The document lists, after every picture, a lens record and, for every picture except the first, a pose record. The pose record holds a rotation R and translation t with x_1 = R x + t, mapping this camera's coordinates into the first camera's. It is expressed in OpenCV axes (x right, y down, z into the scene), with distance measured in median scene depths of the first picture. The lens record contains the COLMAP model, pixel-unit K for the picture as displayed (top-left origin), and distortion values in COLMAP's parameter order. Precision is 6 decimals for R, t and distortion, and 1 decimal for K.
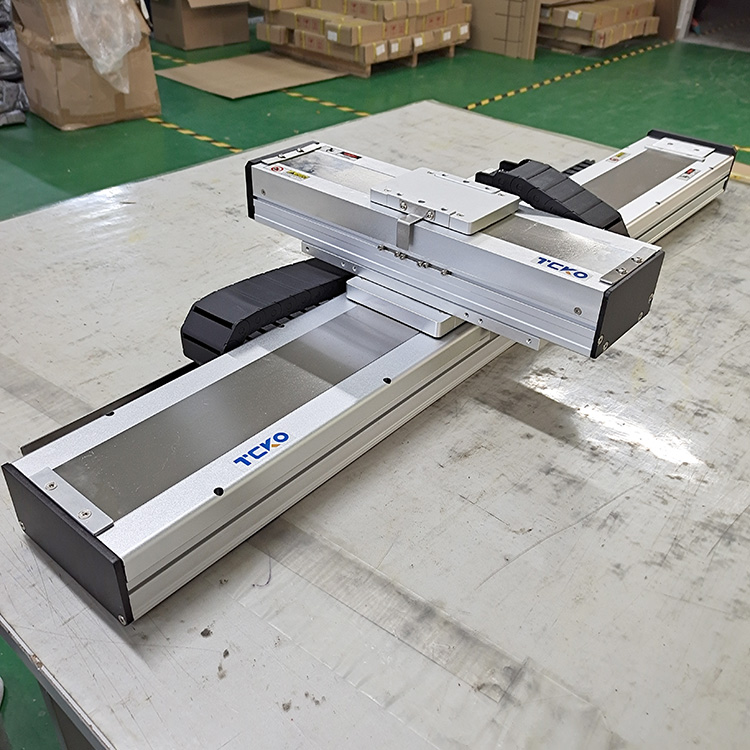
lens RADIAL K [[764.7, 0, 375.0], [0, 764.7, 375.0], [0, 0, 1]] dist [0.069443, -0.064208]
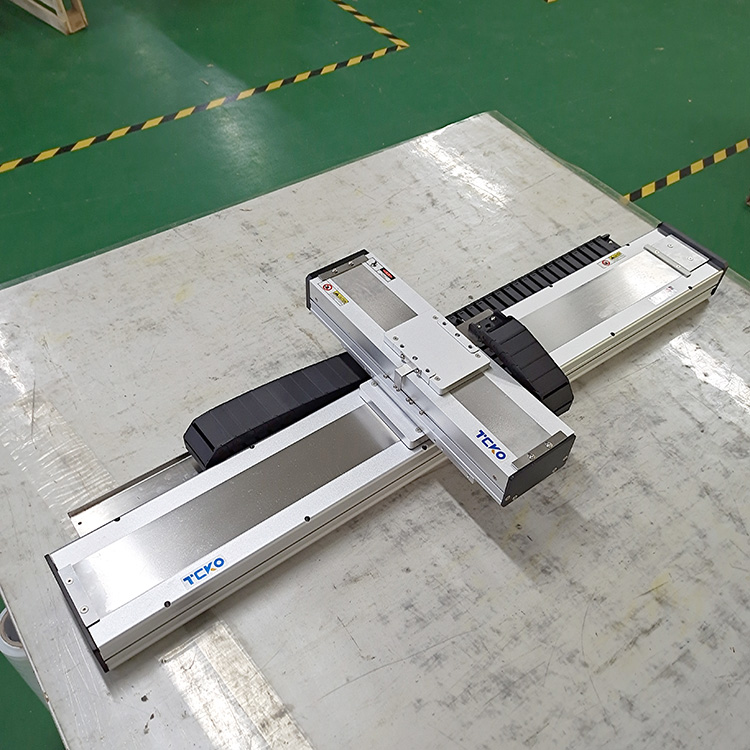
lens RADIAL K [[764.7, 0, 375.0], [0, 764.7, 375.0], [0, 0, 1]] dist [0.069443, -0.064208]
pose [[0.976363, 0.164751, -0.139903, 0.315425], [-0.126274, 0.960131, 0.249405, -0.668590], [0.175415, -0.225843, 0.958240, -0.277194]]
